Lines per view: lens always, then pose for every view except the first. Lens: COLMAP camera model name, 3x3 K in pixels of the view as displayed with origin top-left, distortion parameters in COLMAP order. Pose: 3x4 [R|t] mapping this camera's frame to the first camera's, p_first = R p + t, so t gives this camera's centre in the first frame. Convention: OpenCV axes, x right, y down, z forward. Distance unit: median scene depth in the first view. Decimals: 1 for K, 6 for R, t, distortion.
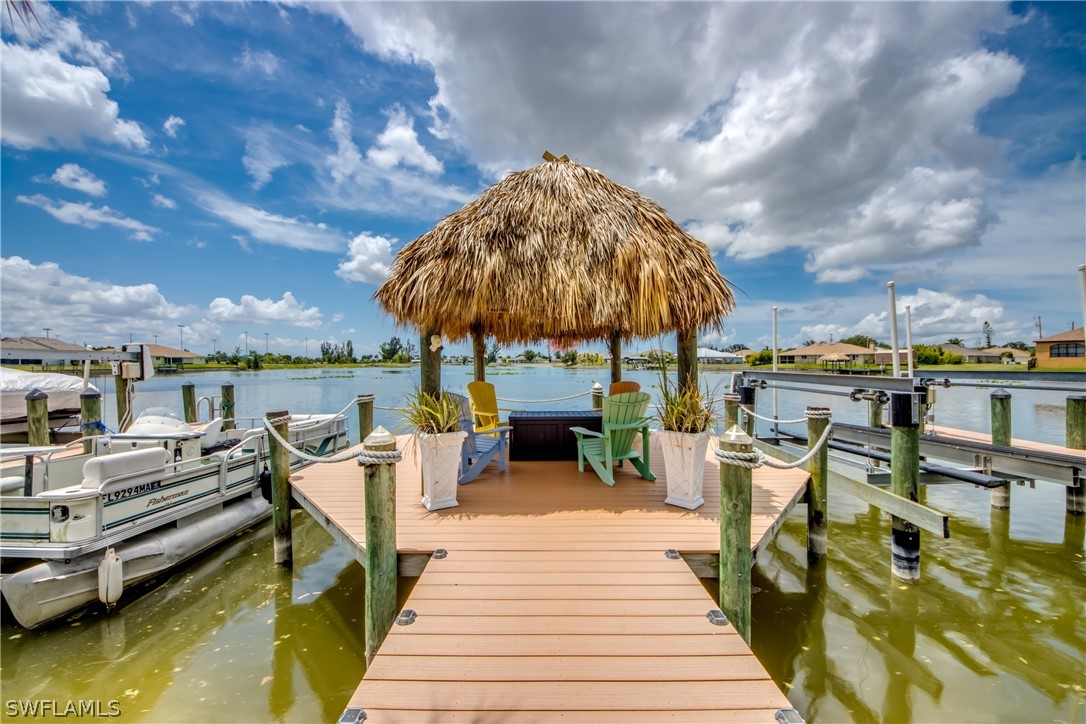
lens RADIAL K [[422.4, 0, 539.5], [0, 422.4, 362.8], [0, 0, 1]] dist [-0.007165, -0.000845]
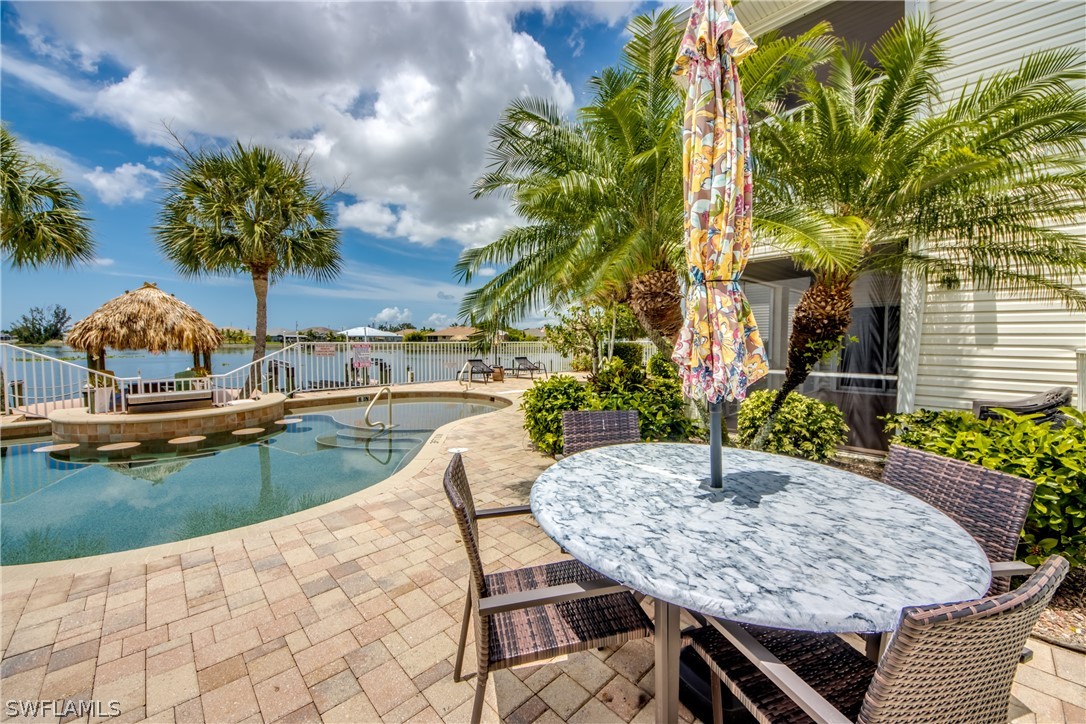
lens RADIAL K [[421.5, 0, 553.9], [0, 421.5, 358.1], [0, 0, 1]] dist [0.020375, -0.013730]
pose [[0.723856, -0.028831, 0.689348, 0.001062], [-0.001727, 0.999048, 0.043596, -0.006369], [-0.689949, -0.032748, 0.723117, -0.125819]]
